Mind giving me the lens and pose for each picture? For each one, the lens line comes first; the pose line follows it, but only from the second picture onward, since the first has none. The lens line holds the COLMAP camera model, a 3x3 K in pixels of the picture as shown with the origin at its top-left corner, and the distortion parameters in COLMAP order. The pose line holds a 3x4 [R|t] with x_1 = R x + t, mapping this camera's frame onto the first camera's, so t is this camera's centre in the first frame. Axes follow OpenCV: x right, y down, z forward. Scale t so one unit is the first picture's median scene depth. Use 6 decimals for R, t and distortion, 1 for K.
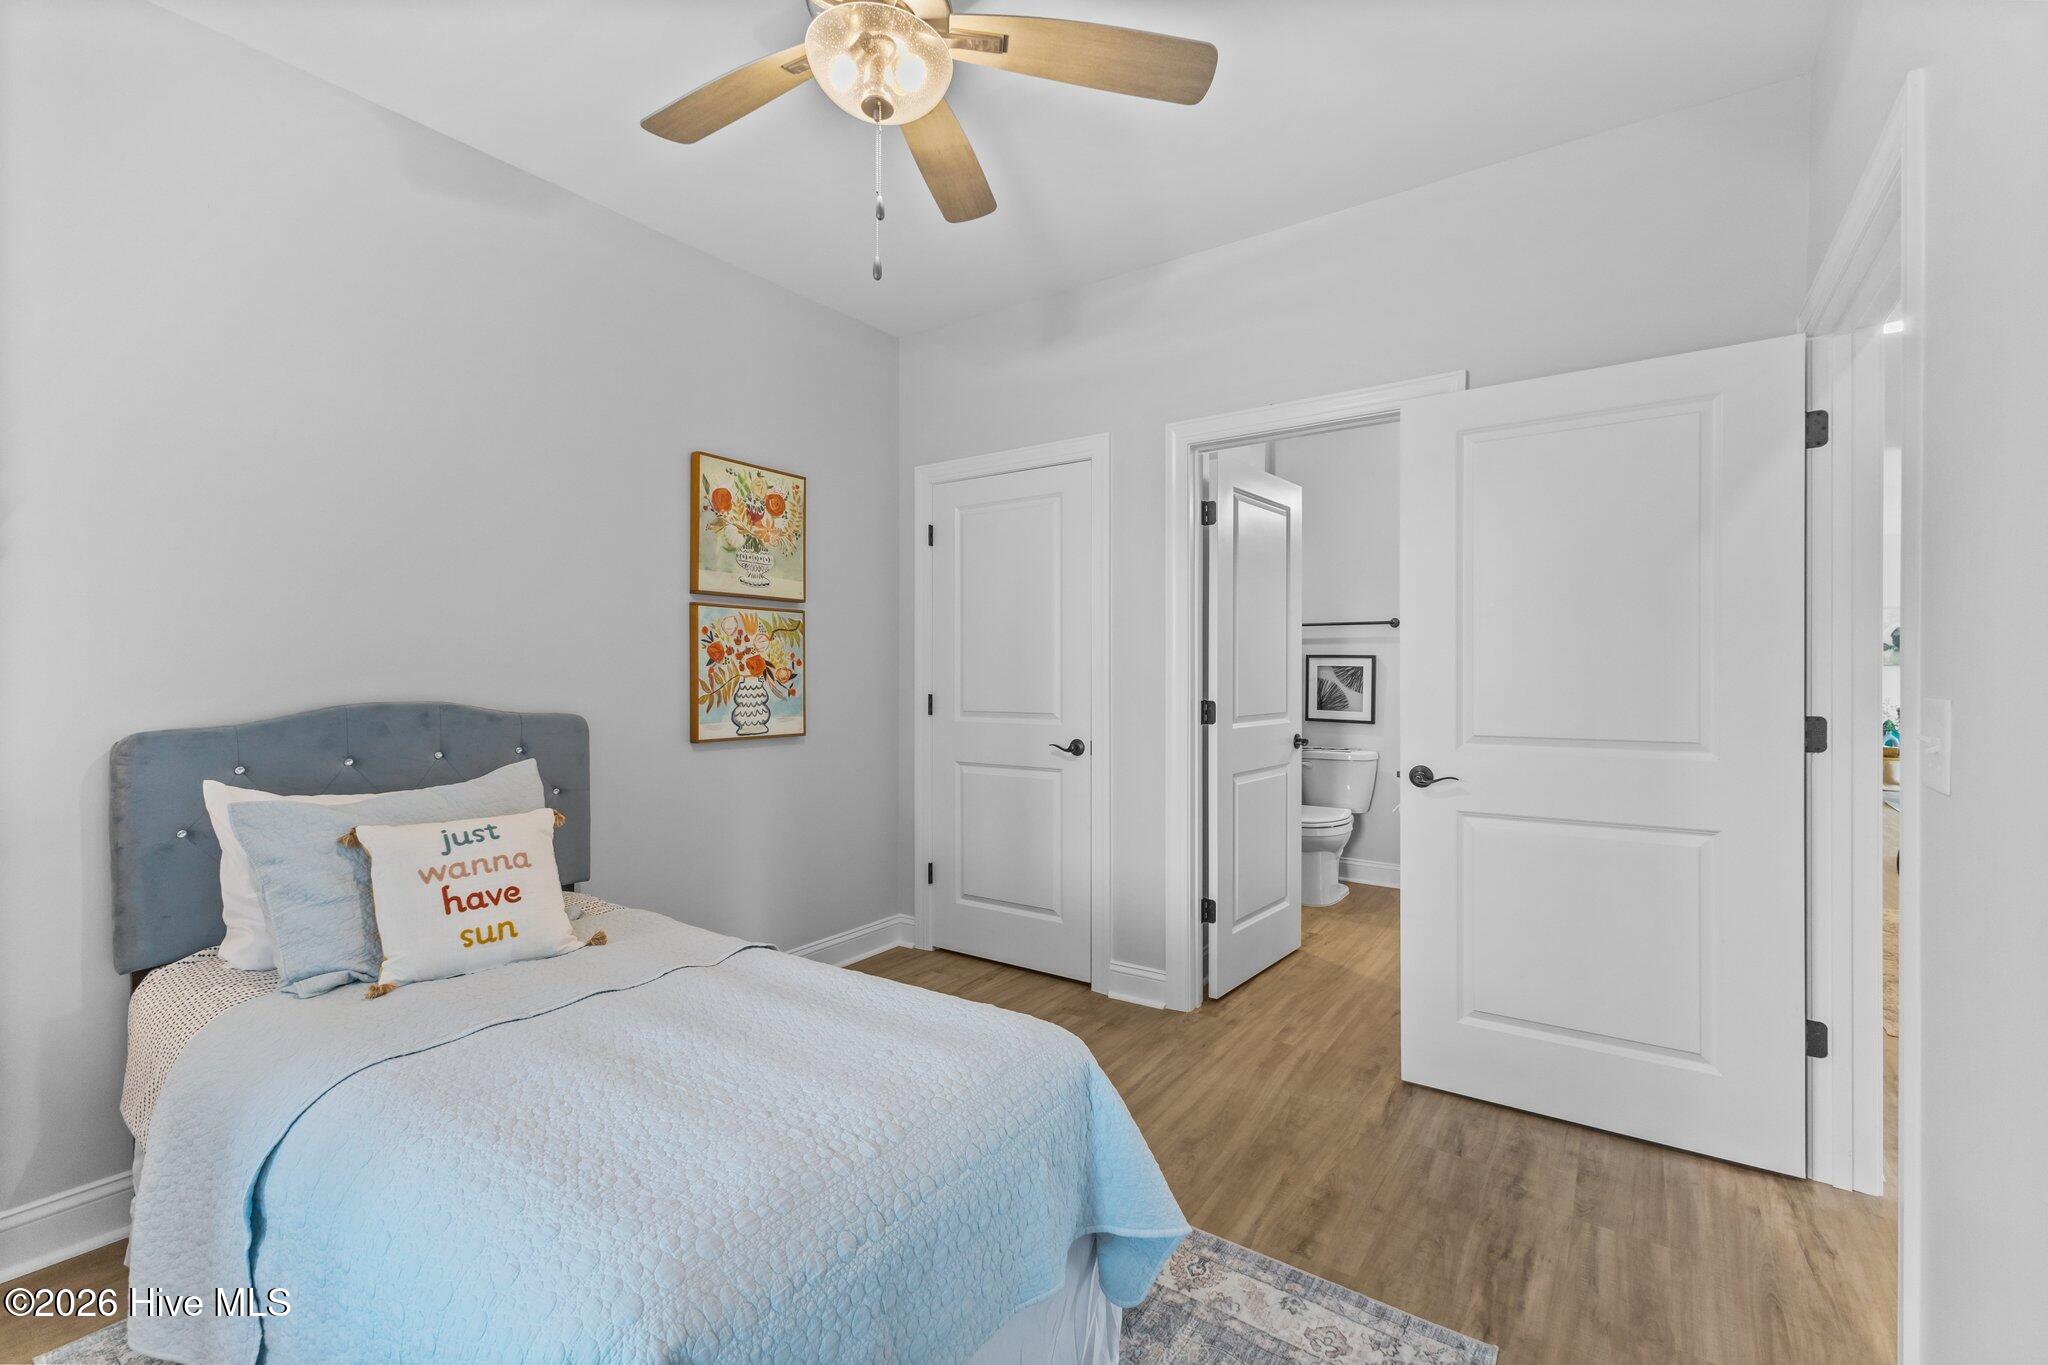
lens RADIAL K [[881.9, 0, 1022.9], [0, 881.9, 679.8], [0, 0, 1]] dist [-0.000652, -0.000007]
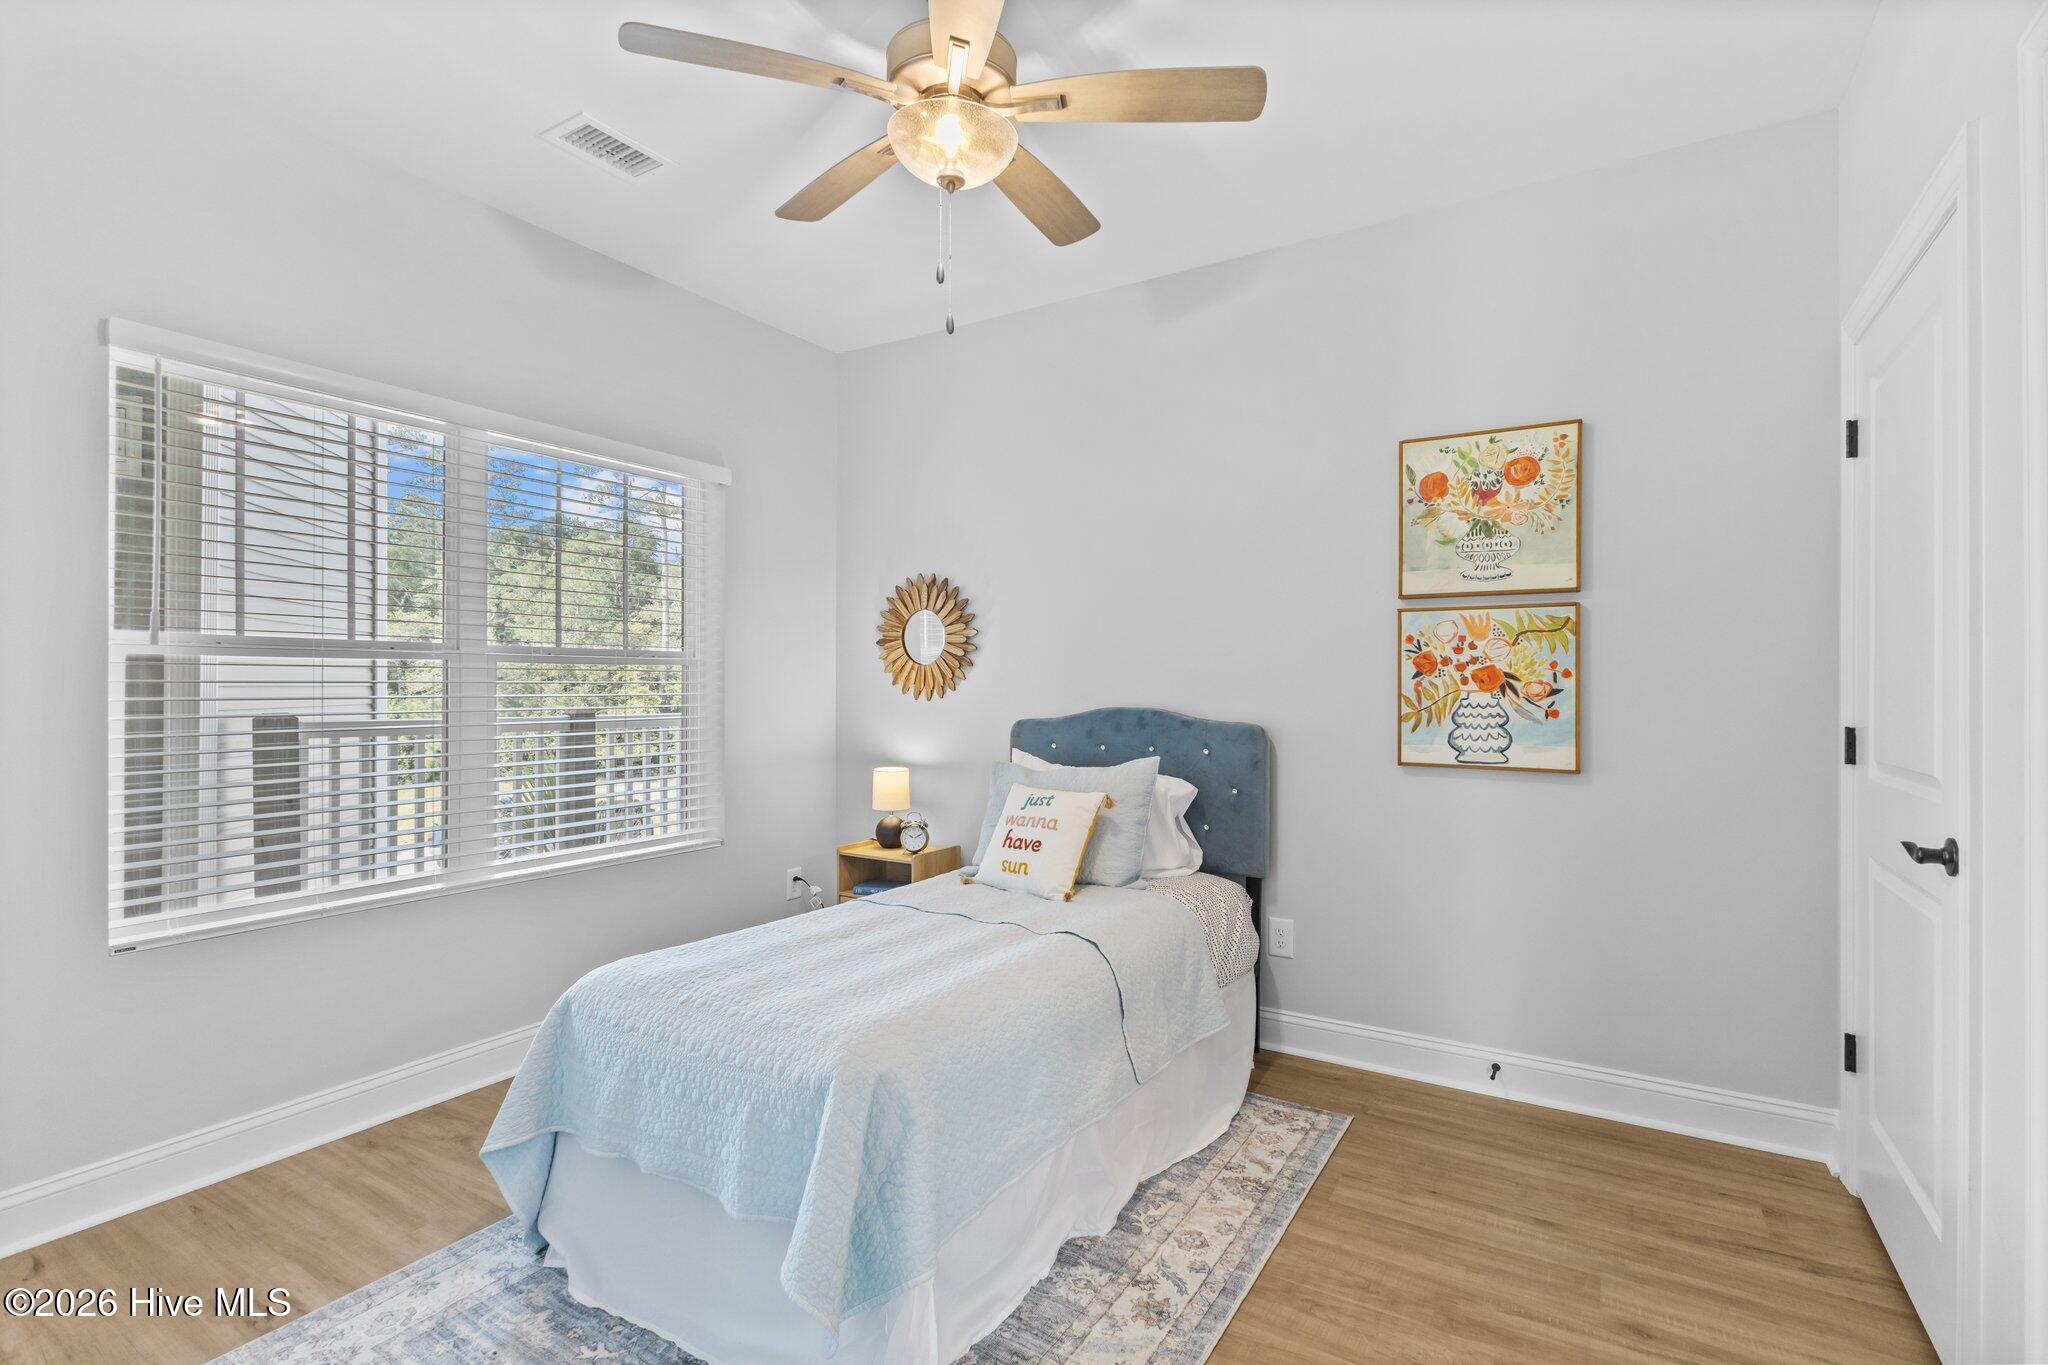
lens RADIAL K [[945.8, 0, 1023.7], [0, 945.8, 681.9], [0, 0, 1]] dist [0.001528, -0.000032]
pose [[0.054629, -0.004039, -0.998499, 0.543992], [-0.009729, 0.999942, -0.004577, -0.004806], [0.998459, 0.009964, 0.054586, 0.535853]]
